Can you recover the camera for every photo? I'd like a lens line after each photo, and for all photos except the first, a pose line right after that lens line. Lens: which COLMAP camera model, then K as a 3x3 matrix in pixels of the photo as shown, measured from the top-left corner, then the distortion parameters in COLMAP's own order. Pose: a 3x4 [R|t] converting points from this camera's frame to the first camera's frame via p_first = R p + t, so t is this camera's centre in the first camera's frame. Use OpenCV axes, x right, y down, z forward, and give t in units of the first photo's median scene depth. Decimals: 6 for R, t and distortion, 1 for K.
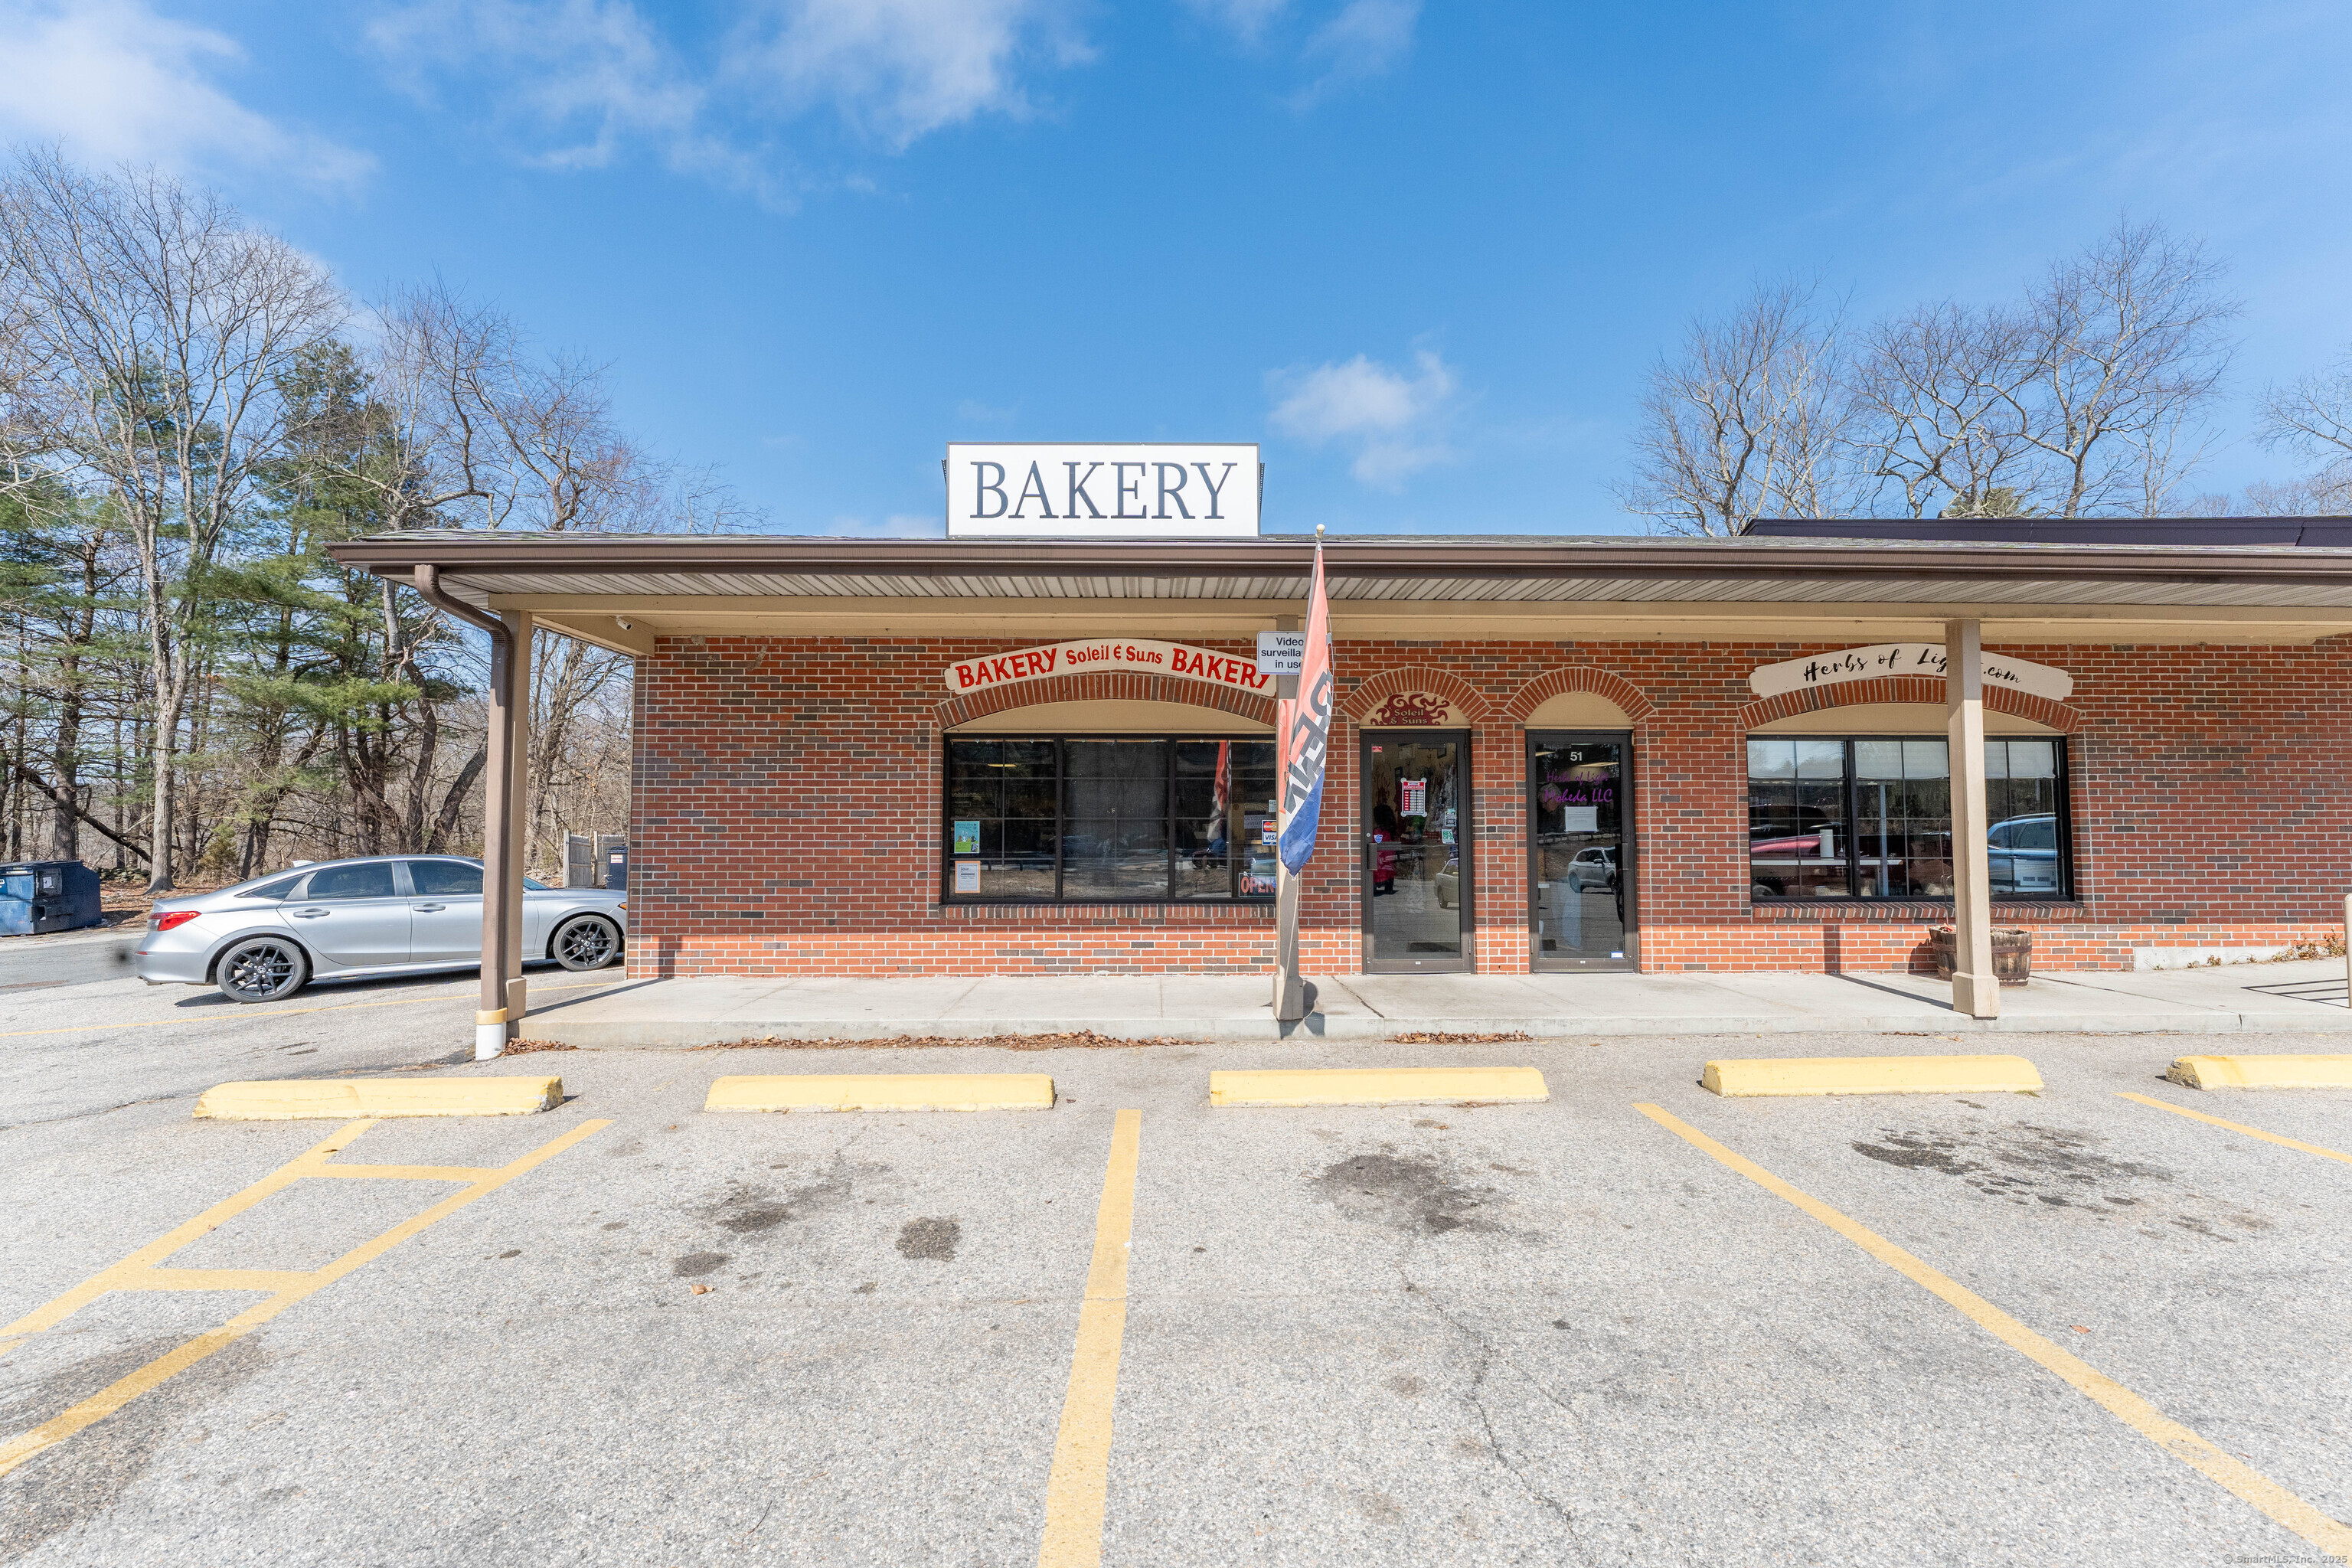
lens RADIAL K [[969.5, 0, 1173.1], [0, 969.5, 785.9], [0, 0, 1]] dist [-0.007358, 0.000667]
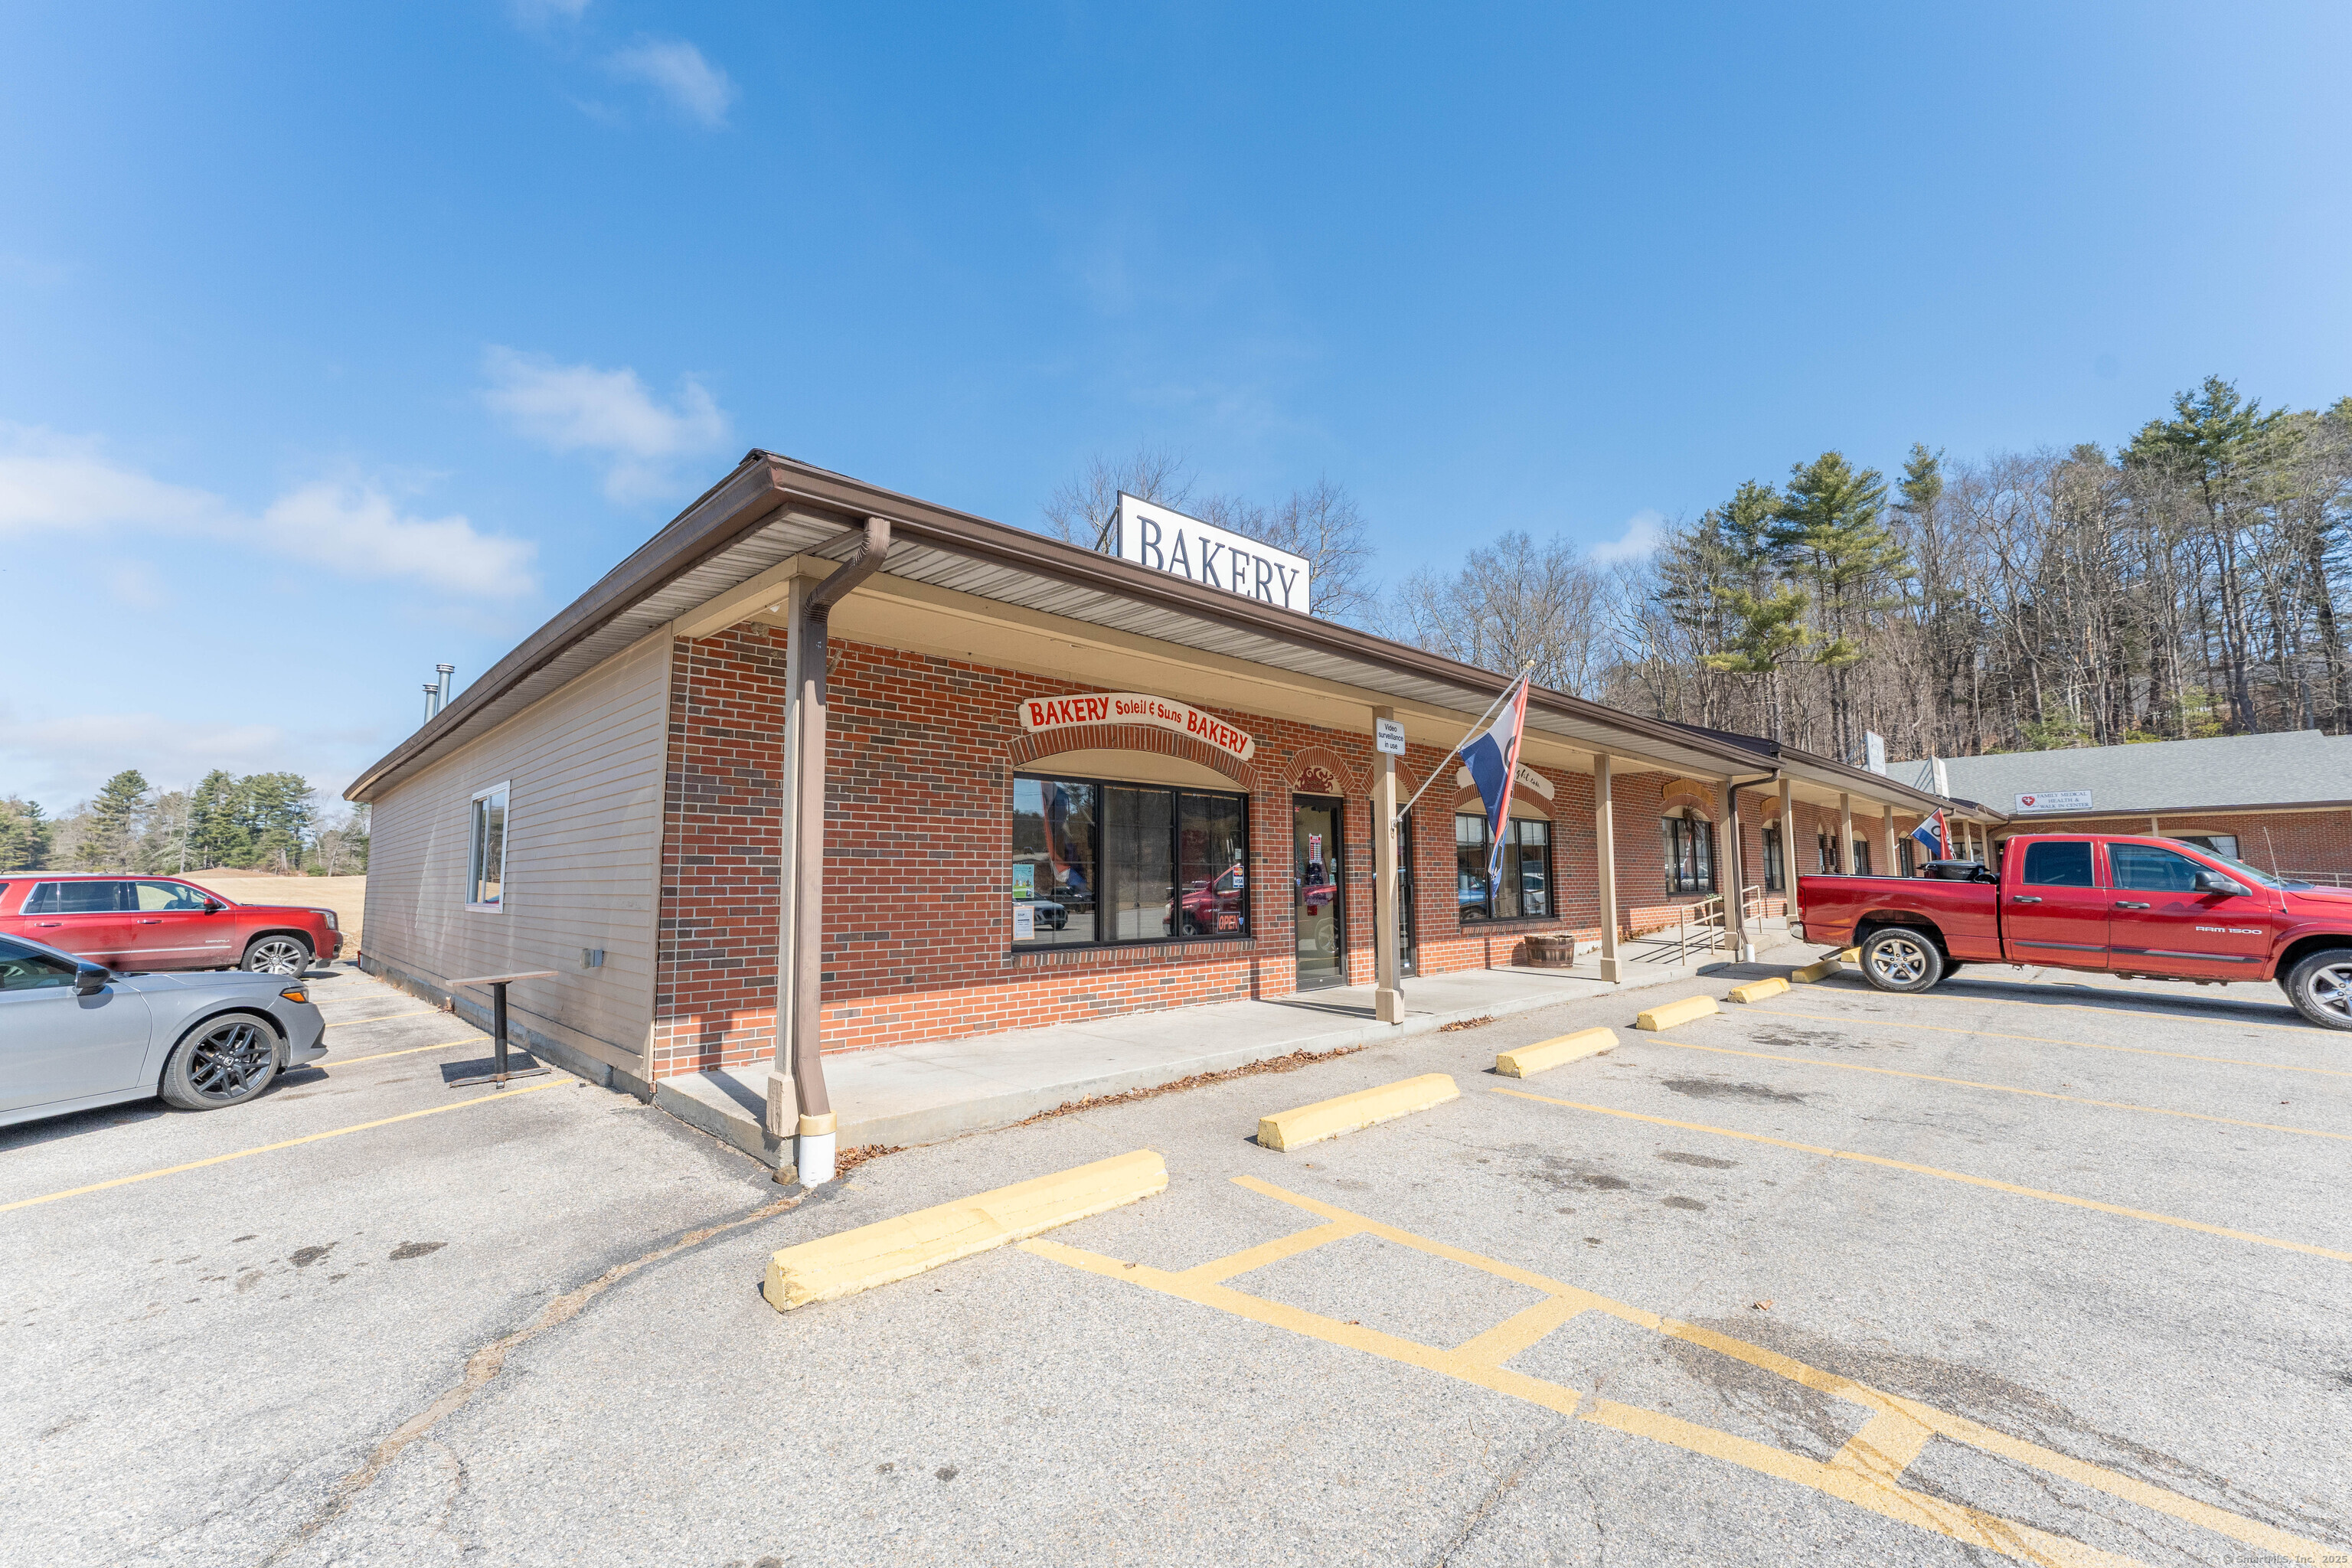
lens RADIAL K [[971.9, 0, 1169.9], [0, 971.9, 785.0], [0, 0, 1]] dist [-0.005784, -0.000027]
pose [[0.732905, 0.065313, 0.677189, -0.770190], [-0.031255, 0.997563, -0.062385, 0.013755], [-0.679613, 0.024556, 0.733160, 0.199378]]
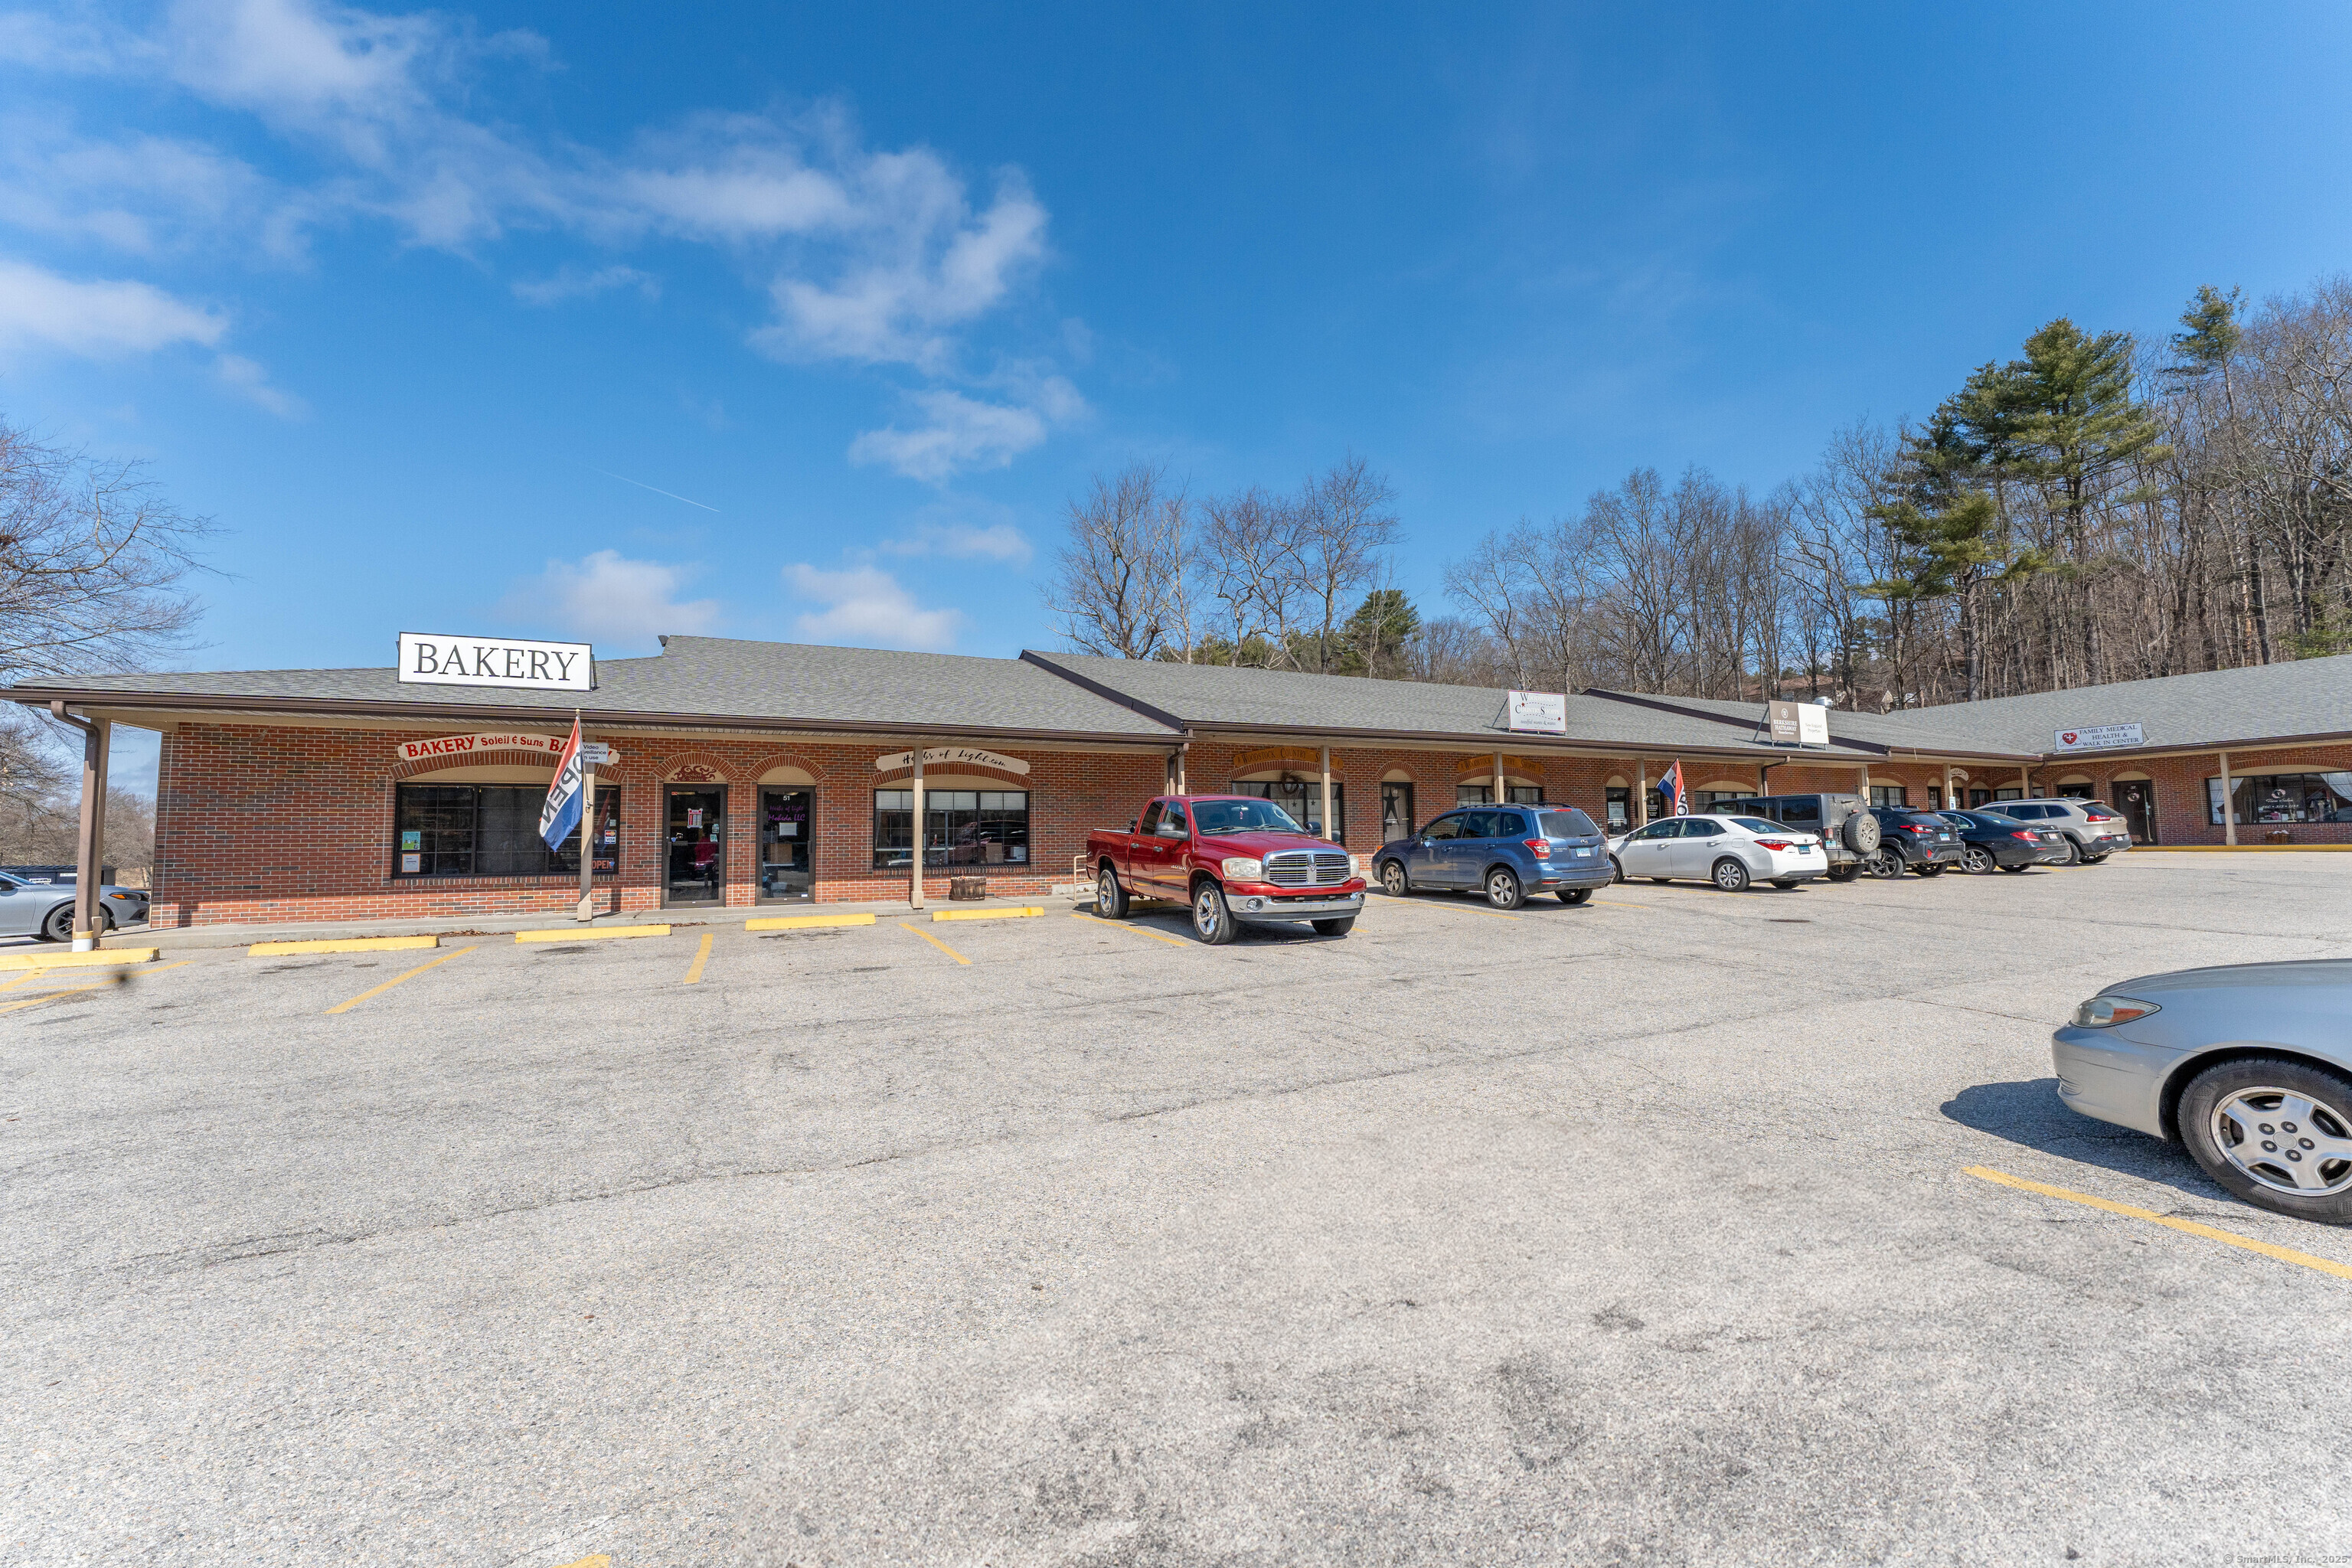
lens RADIAL K [[947.8, 0, 1175.0], [0, 947.8, 781.9], [0, 0, 1]] dist [0.000482, 0.000098]
pose [[0.912783, 0.016465, 0.408112, 0.357441], [-0.006853, 0.999664, -0.025003, -0.021201], [-0.408387, 0.020025, 0.912589, -1.170245]]
